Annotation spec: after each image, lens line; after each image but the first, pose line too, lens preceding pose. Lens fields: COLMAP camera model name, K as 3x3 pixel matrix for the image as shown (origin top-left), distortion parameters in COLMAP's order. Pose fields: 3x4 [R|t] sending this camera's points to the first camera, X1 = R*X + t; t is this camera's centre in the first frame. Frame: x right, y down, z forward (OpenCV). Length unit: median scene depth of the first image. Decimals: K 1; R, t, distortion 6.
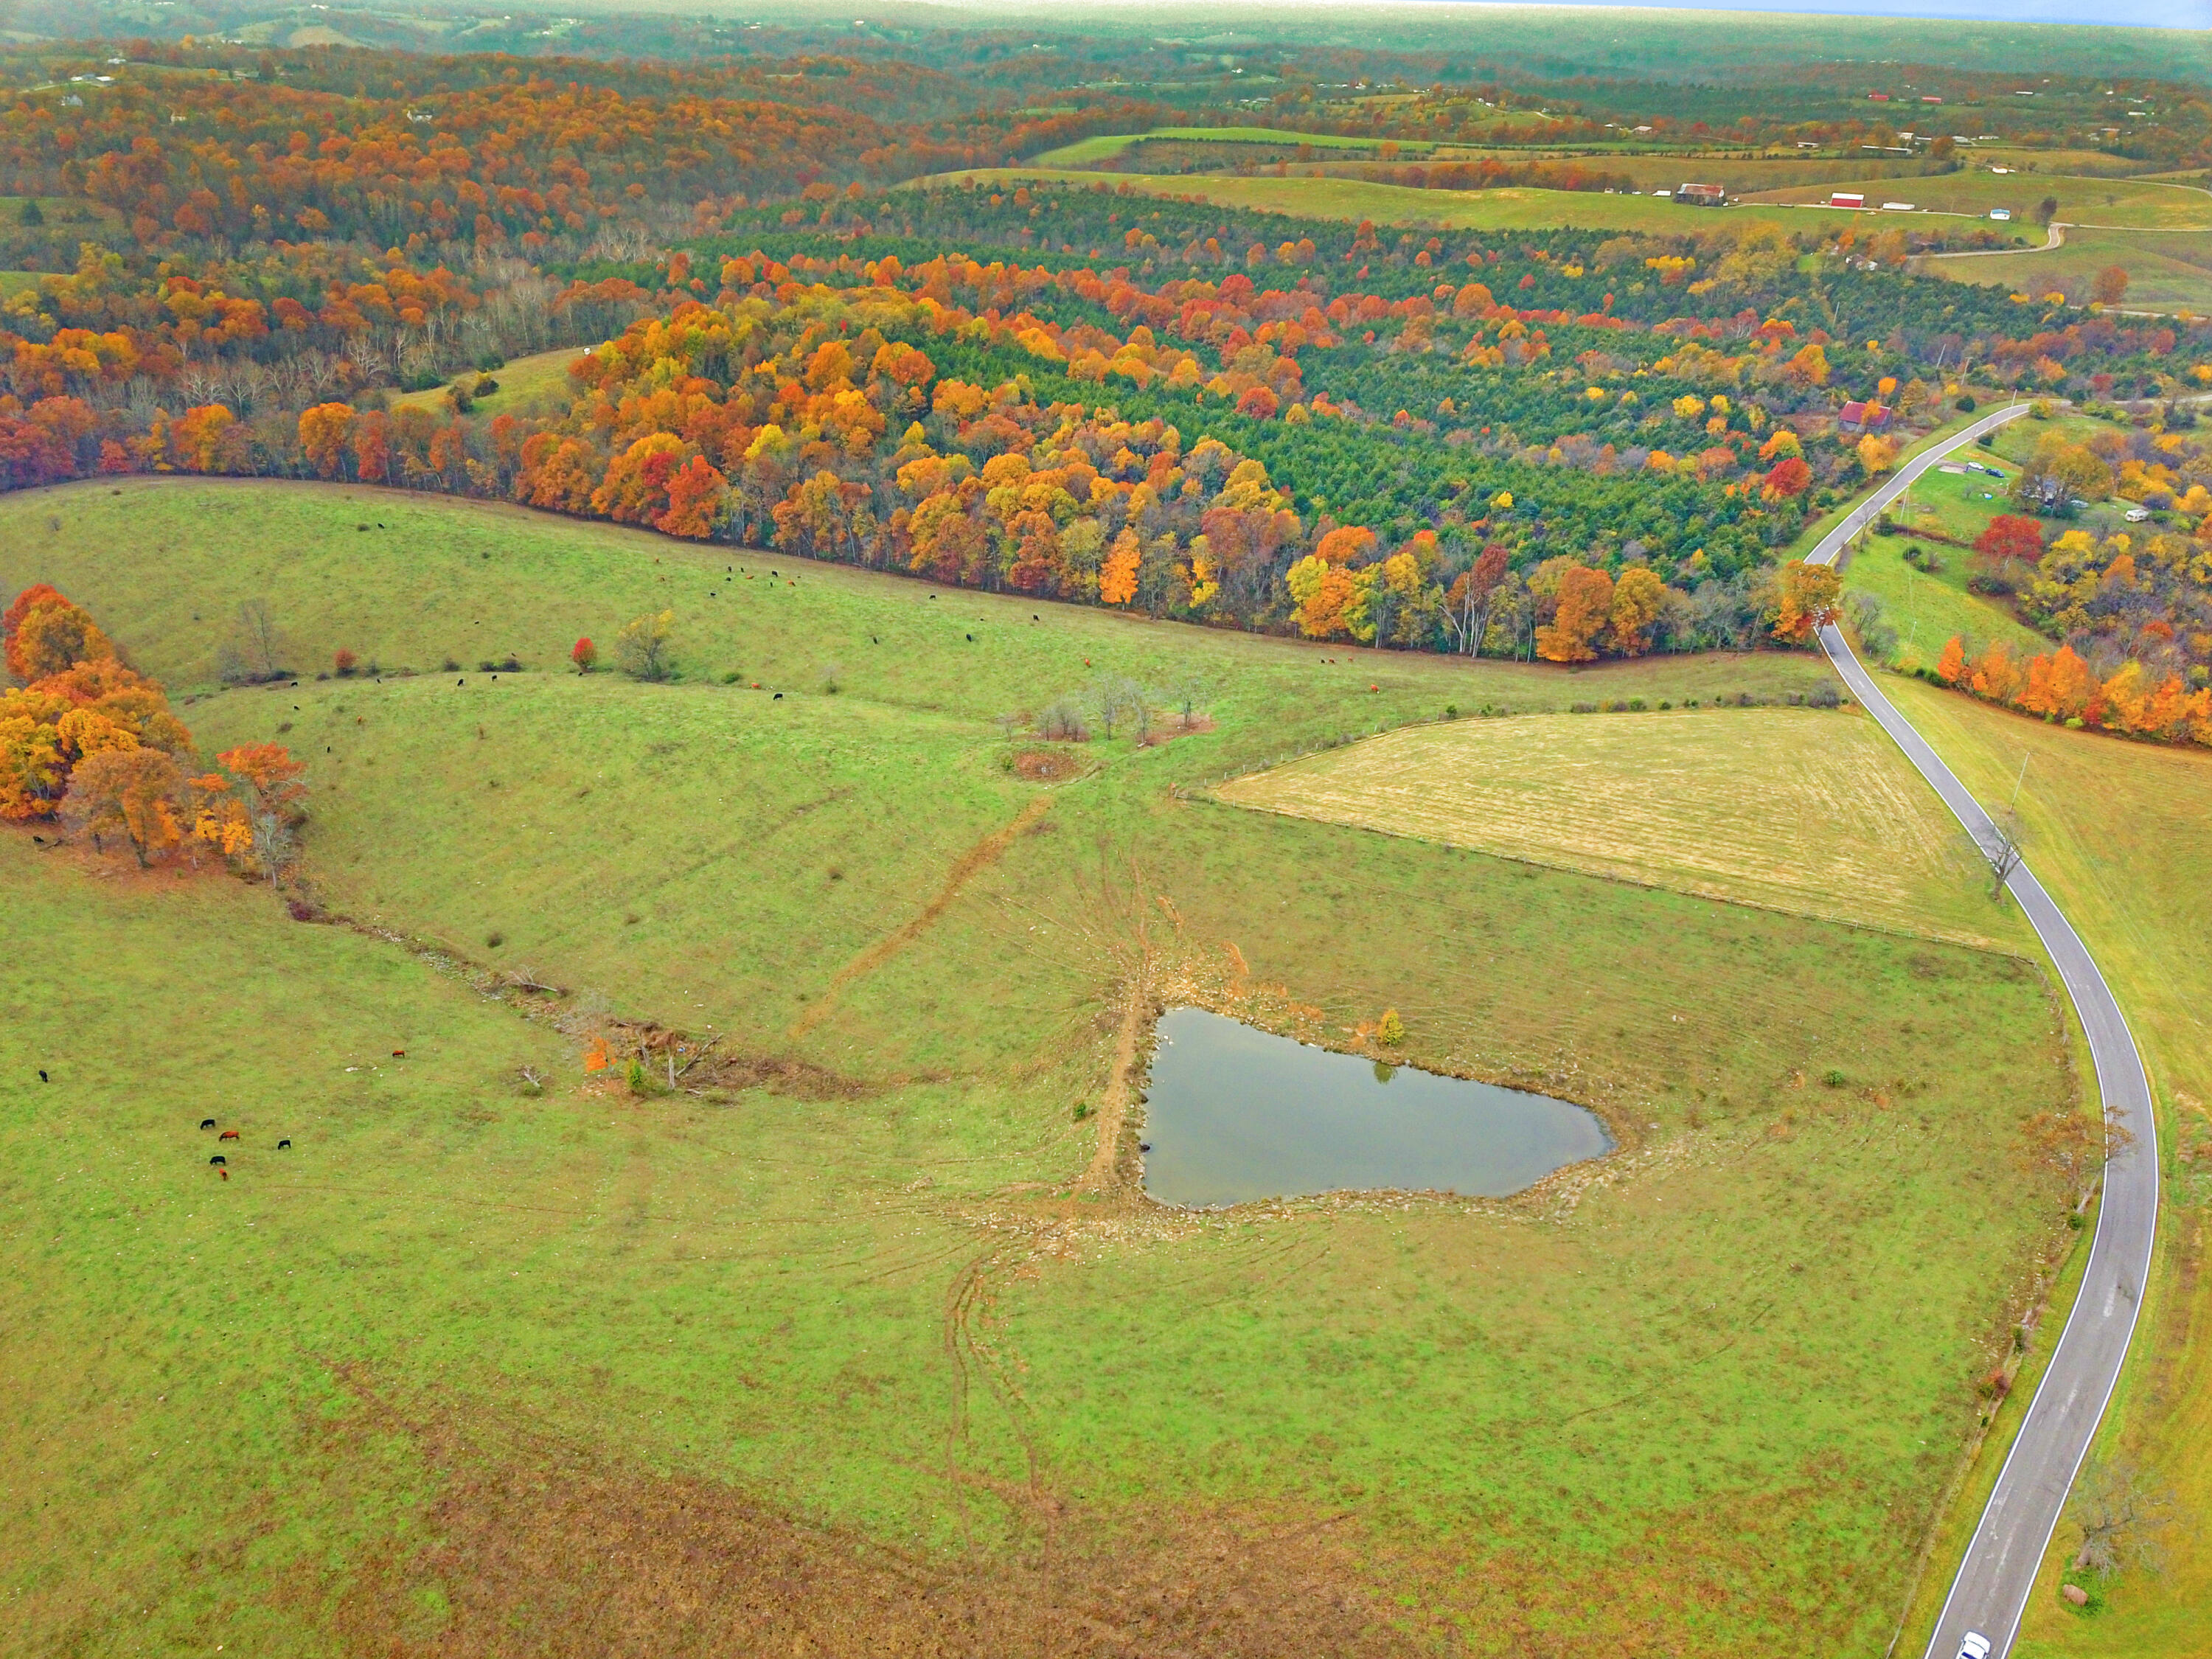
lens RADIAL K [[1679.0, 0, 1107.8], [0, 1679.0, 831.8], [0, 0, 1]] dist [0.036129, -0.009098]
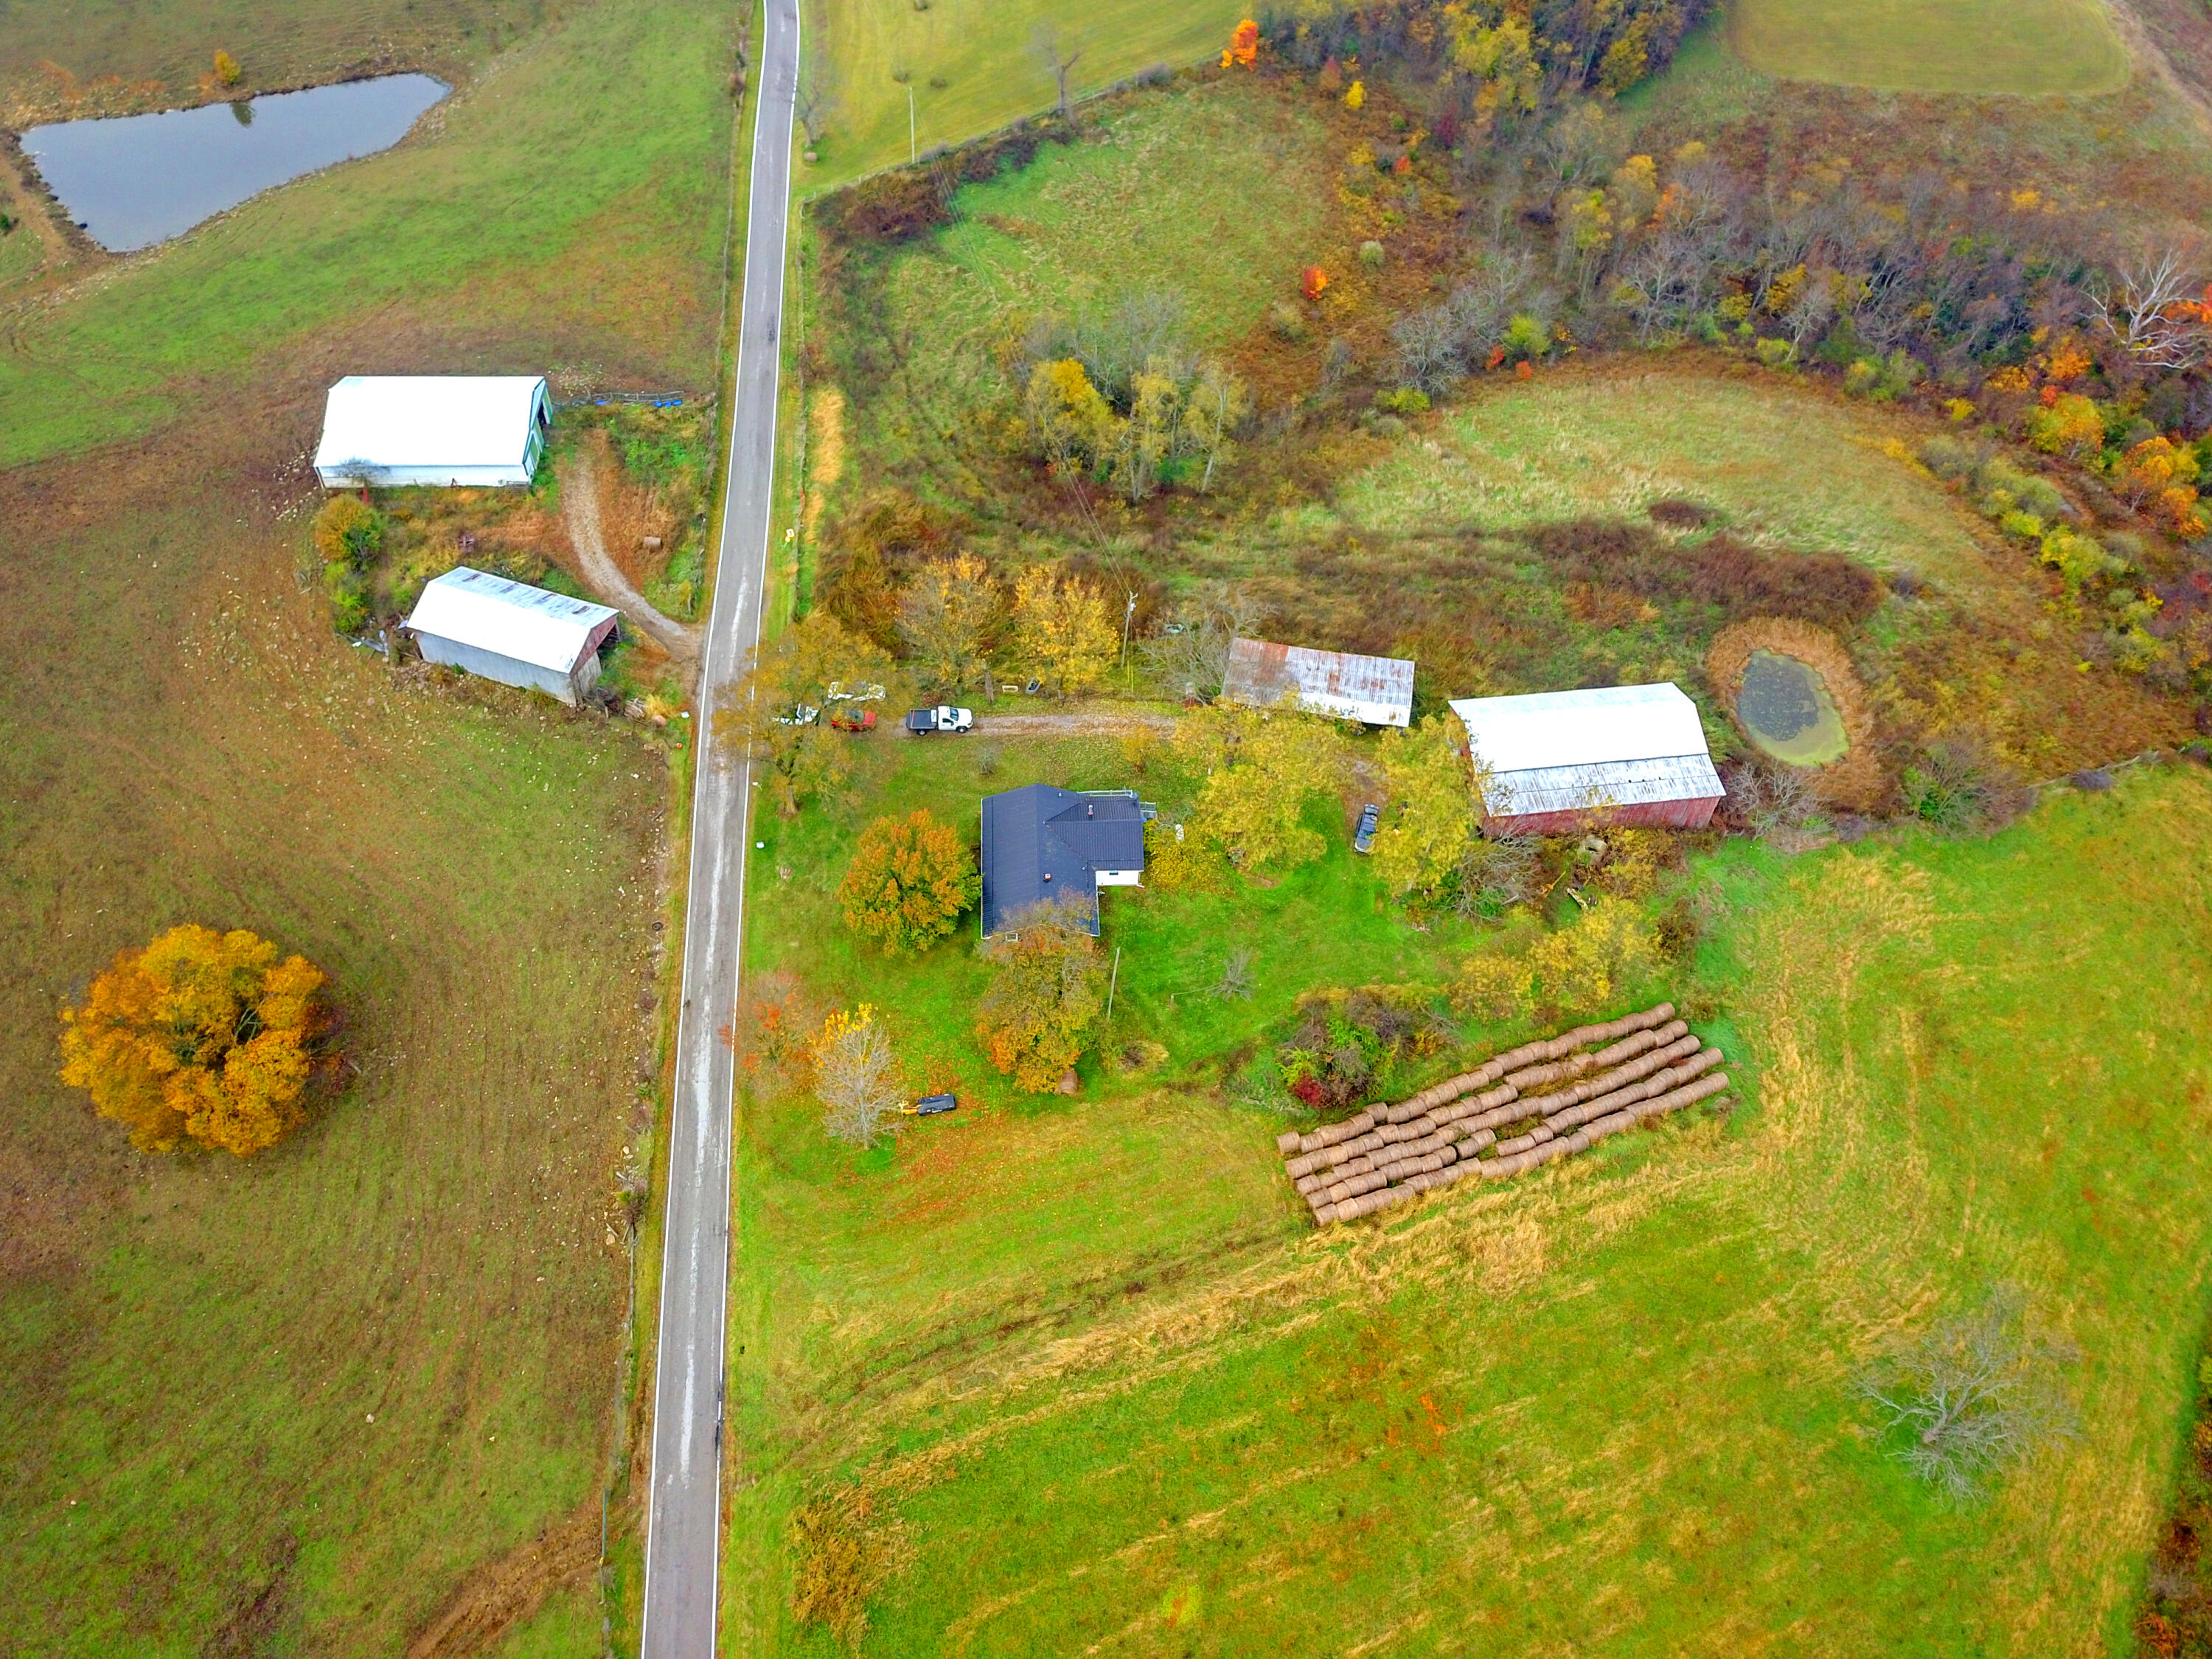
lens RADIAL K [[1664.2, 0, 1085.9], [0, 1664.2, 823.4], [0, 0, 1]] dist [0.024024, 0.002408]
pose [[0.721353, -0.538292, 0.435765, -0.179497], [0.313808, 0.814948, 0.487220, 0.157374], [-0.617393, -0.214711, 0.756786, -0.322632]]
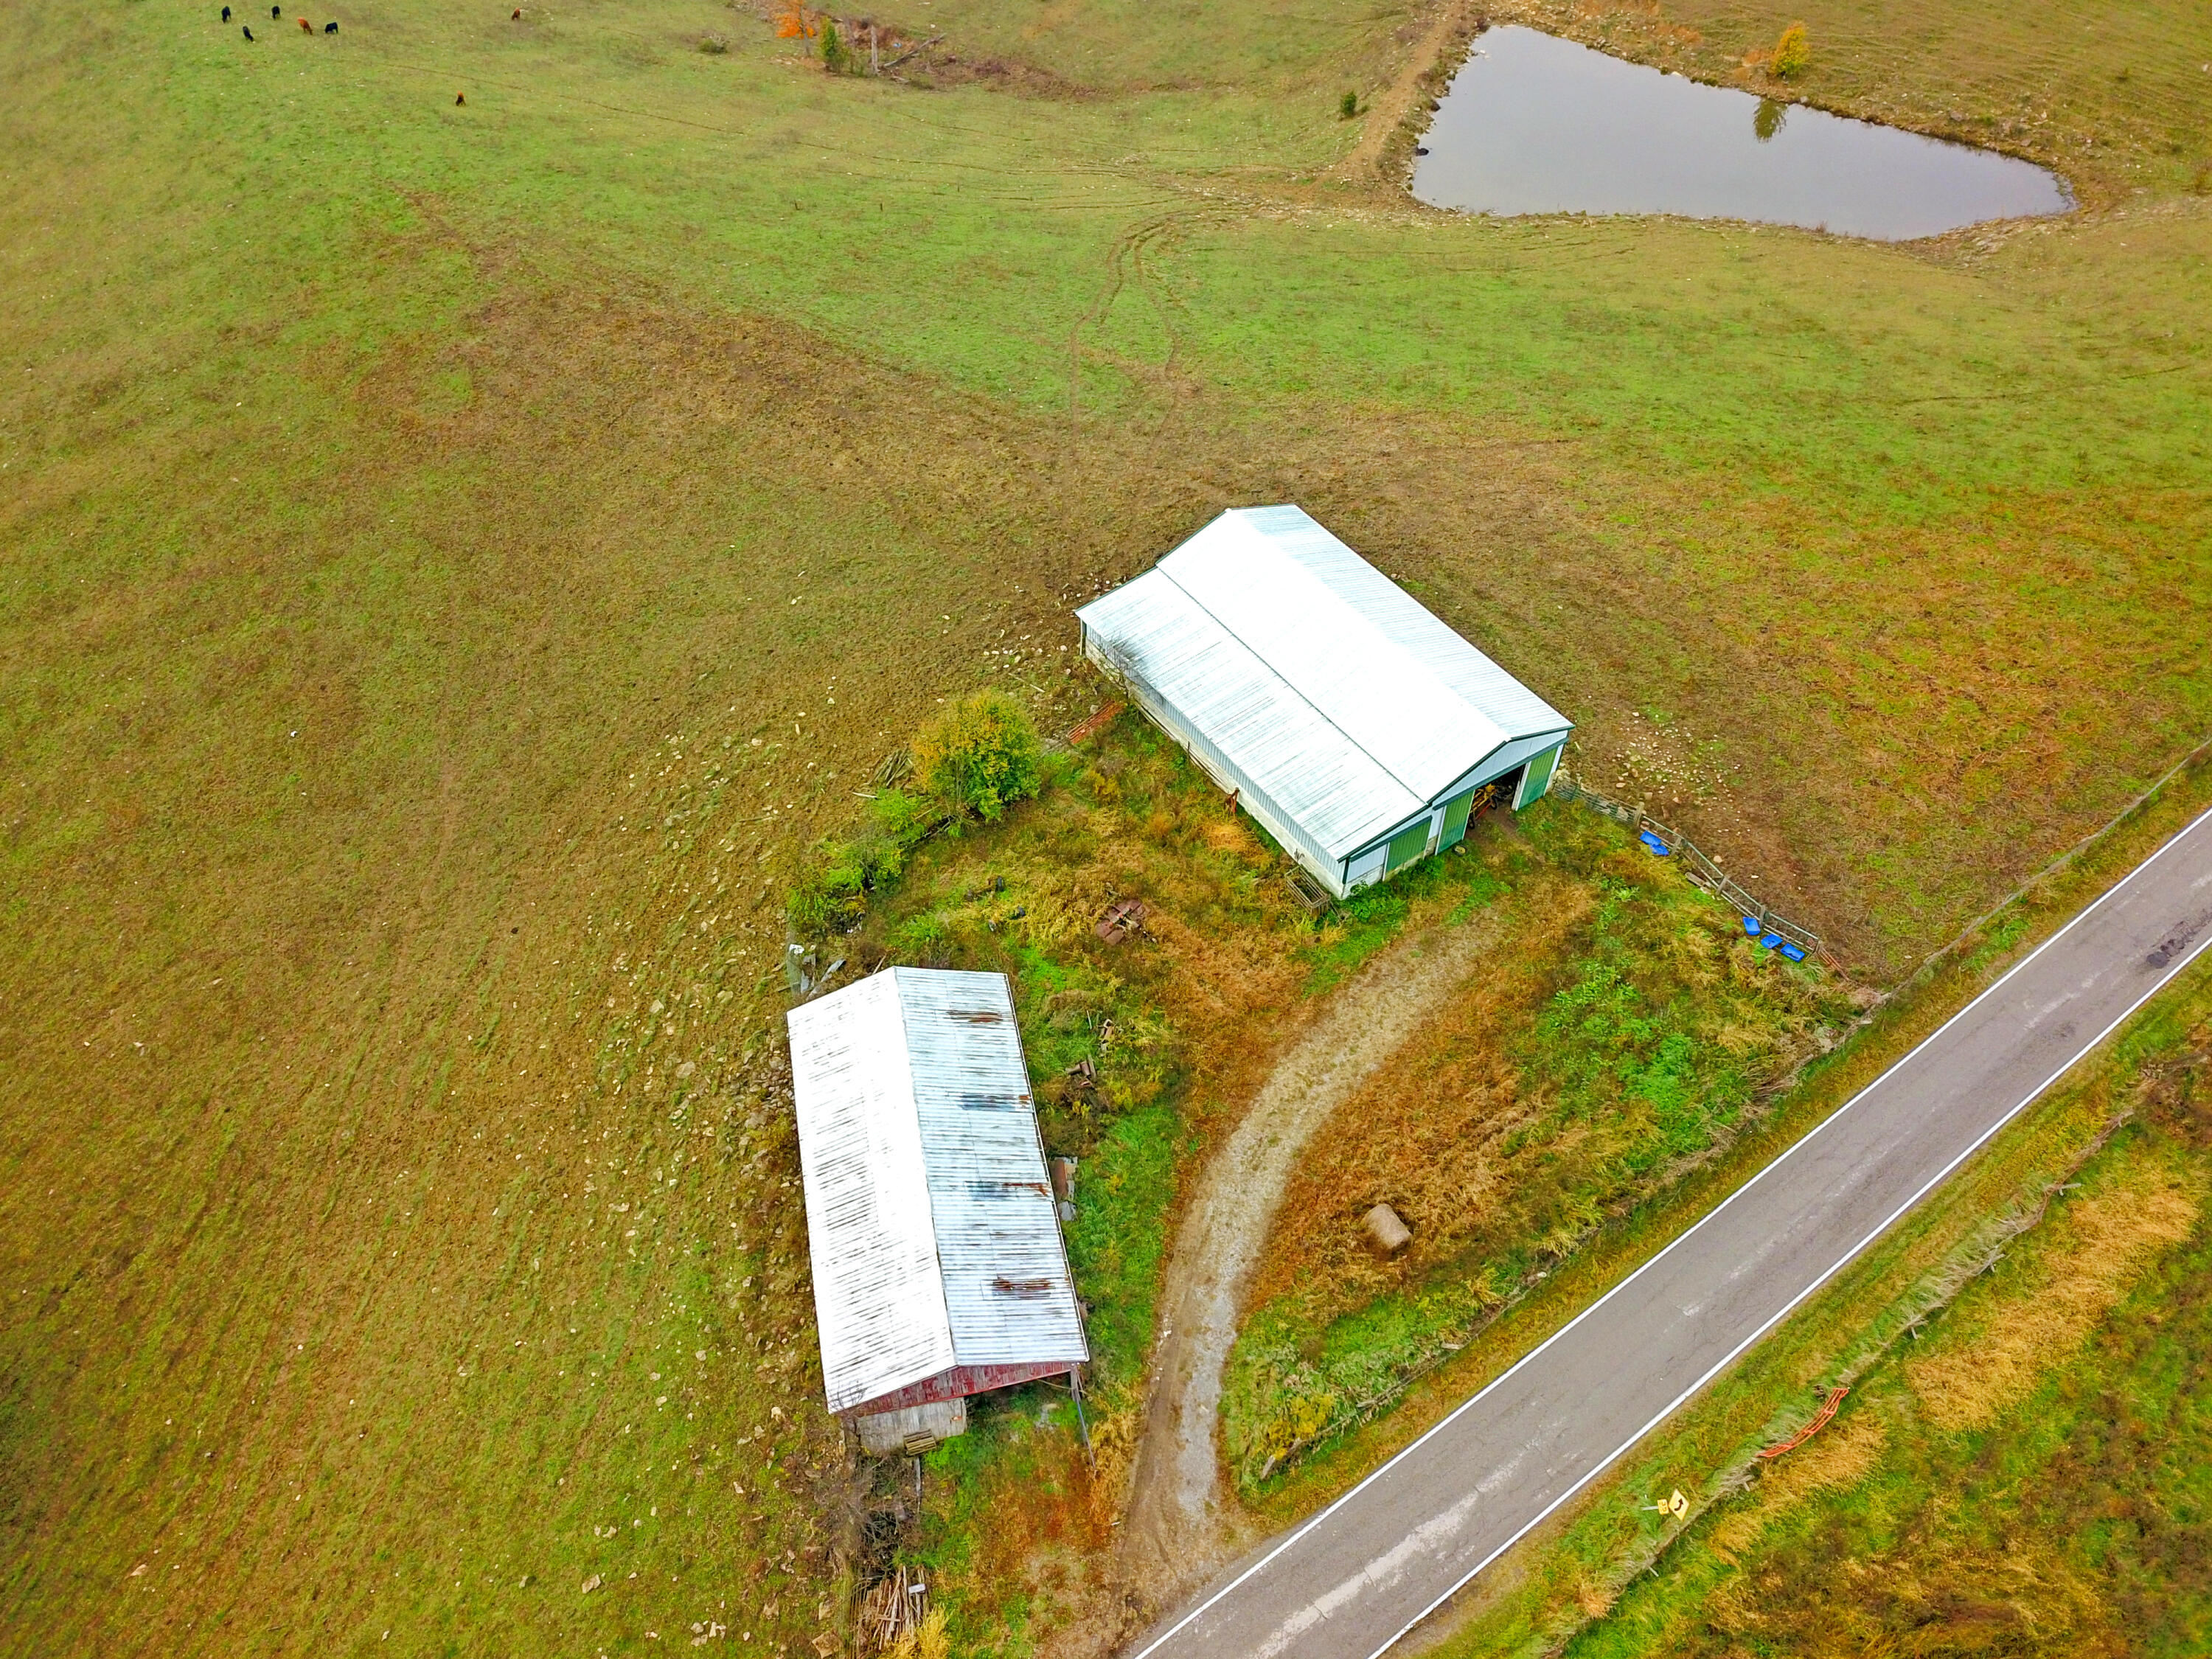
lens RADIAL K [[1698.9, 0, 1106.0], [0, 1698.9, 829.5], [0, 0, 1]] dist [0.021758, 0.000392]
pose [[0.970733, 0.156568, -0.182109, 0.065301], [-0.085254, 0.933548, 0.348168, 0.195951], [0.224519, -0.322452, 0.919574, 0.124475]]
